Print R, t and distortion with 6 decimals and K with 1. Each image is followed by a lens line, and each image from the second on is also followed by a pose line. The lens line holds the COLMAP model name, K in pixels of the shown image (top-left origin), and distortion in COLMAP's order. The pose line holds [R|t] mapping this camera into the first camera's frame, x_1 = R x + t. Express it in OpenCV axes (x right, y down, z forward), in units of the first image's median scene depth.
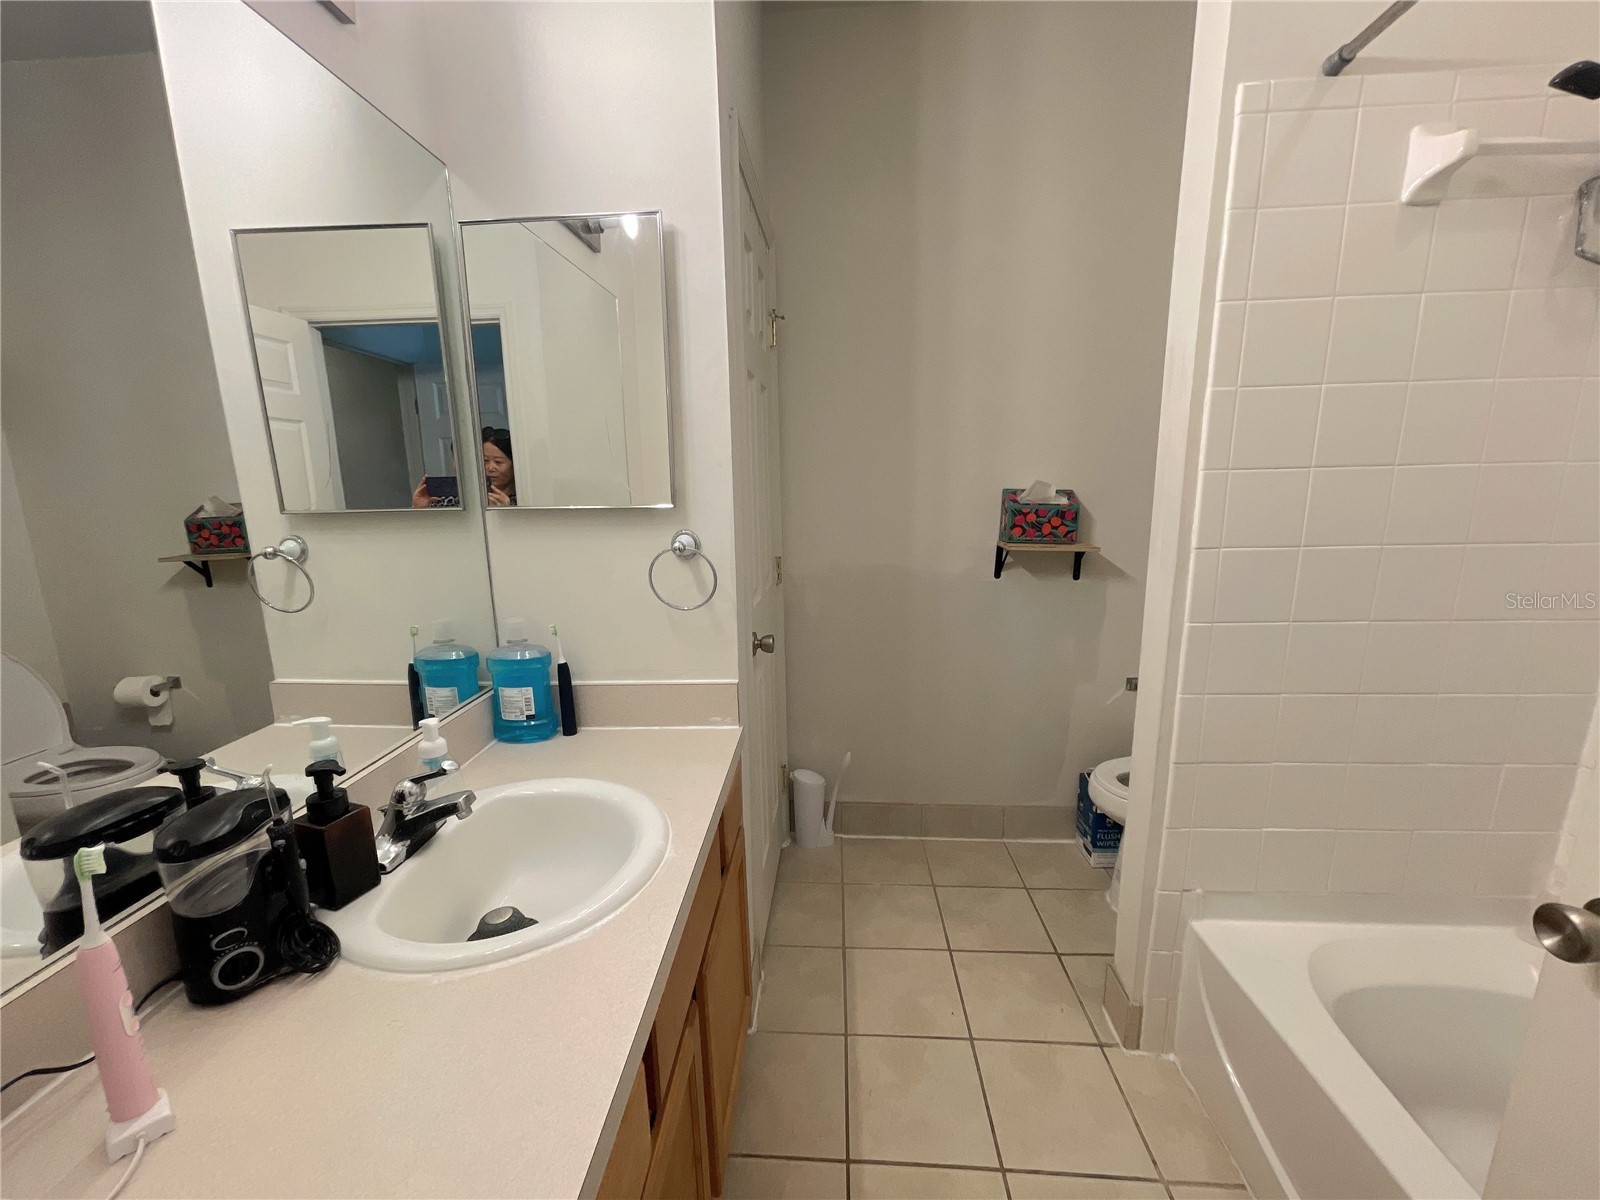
lens RADIAL K [[649.8, 0, 799.3], [0, 649.8, 606.2], [0, 0, 1]] dist [-0.001790, 0.000880]
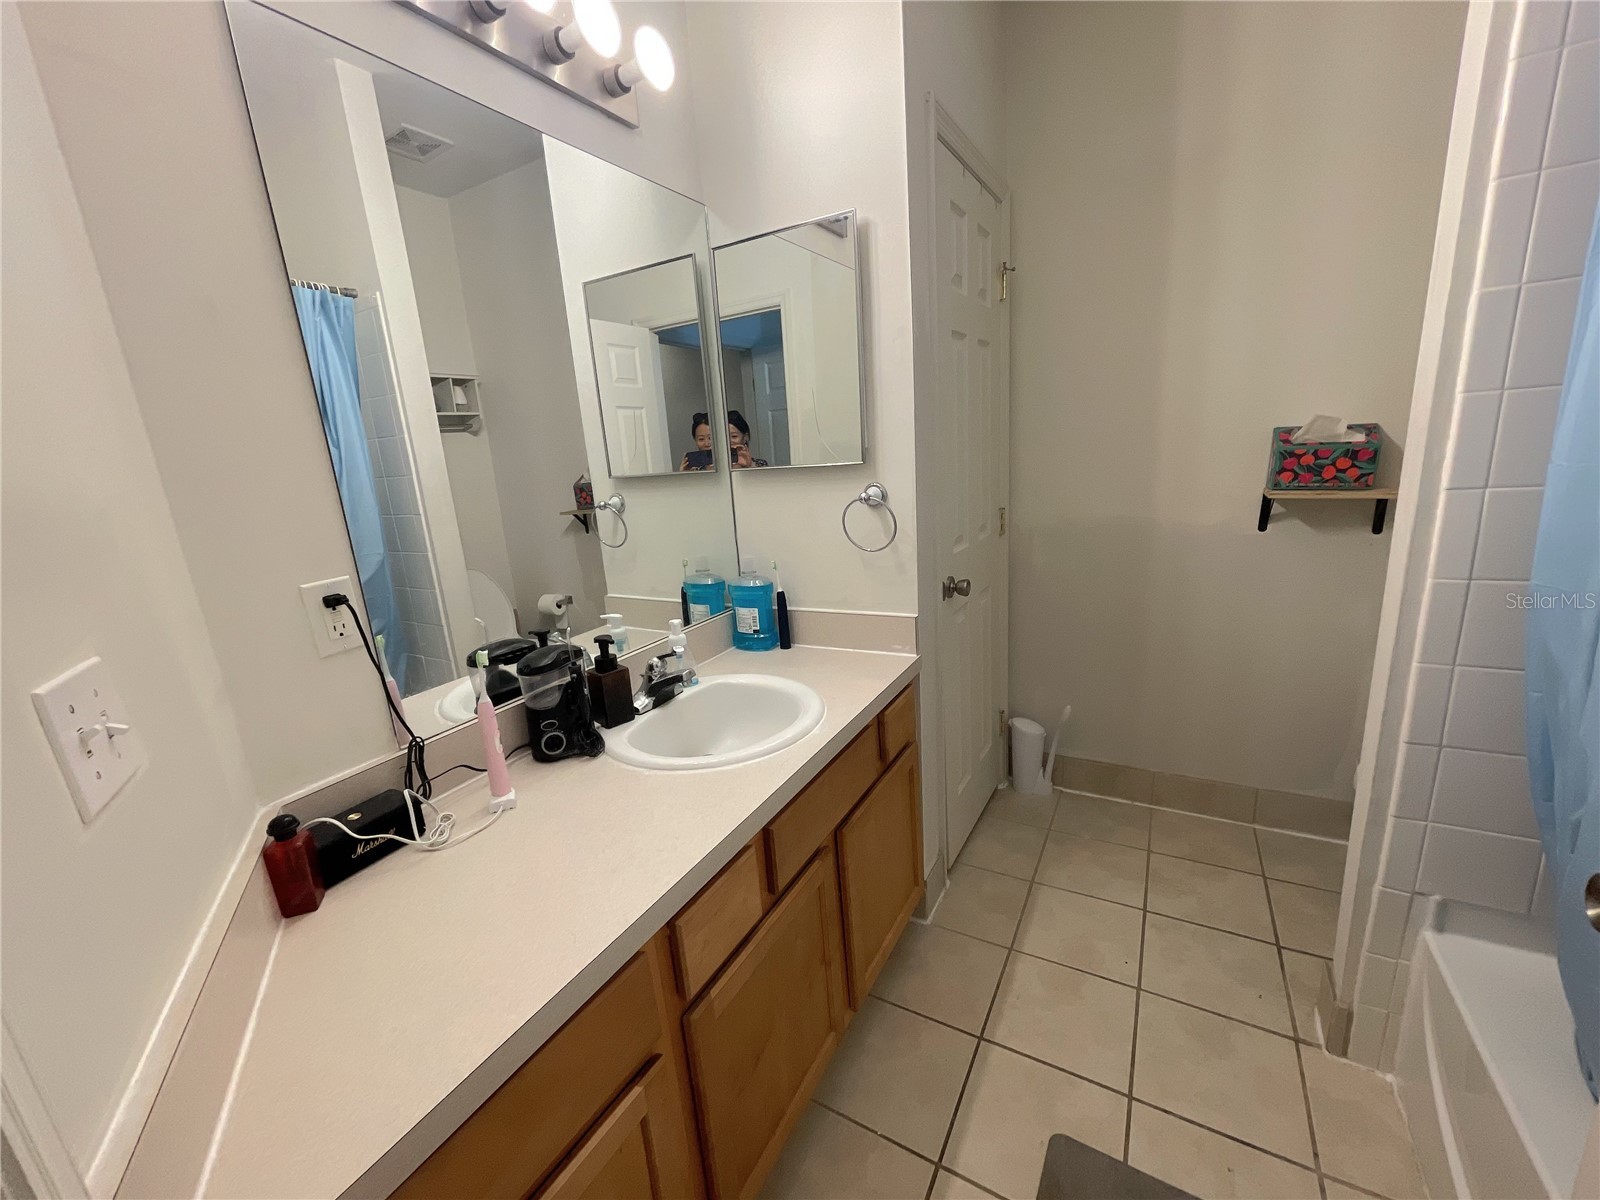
lens RADIAL K [[649.8, 0, 794.5], [0, 649.8, 604.6], [0, 0, 1]] dist [-0.001790, 0.000880]
pose [[0.894840, 0.058897, -0.442484, 0.206373], [-0.031846, 0.997155, 0.068324, 0.024614], [0.445249, -0.047047, 0.894170, -0.109193]]
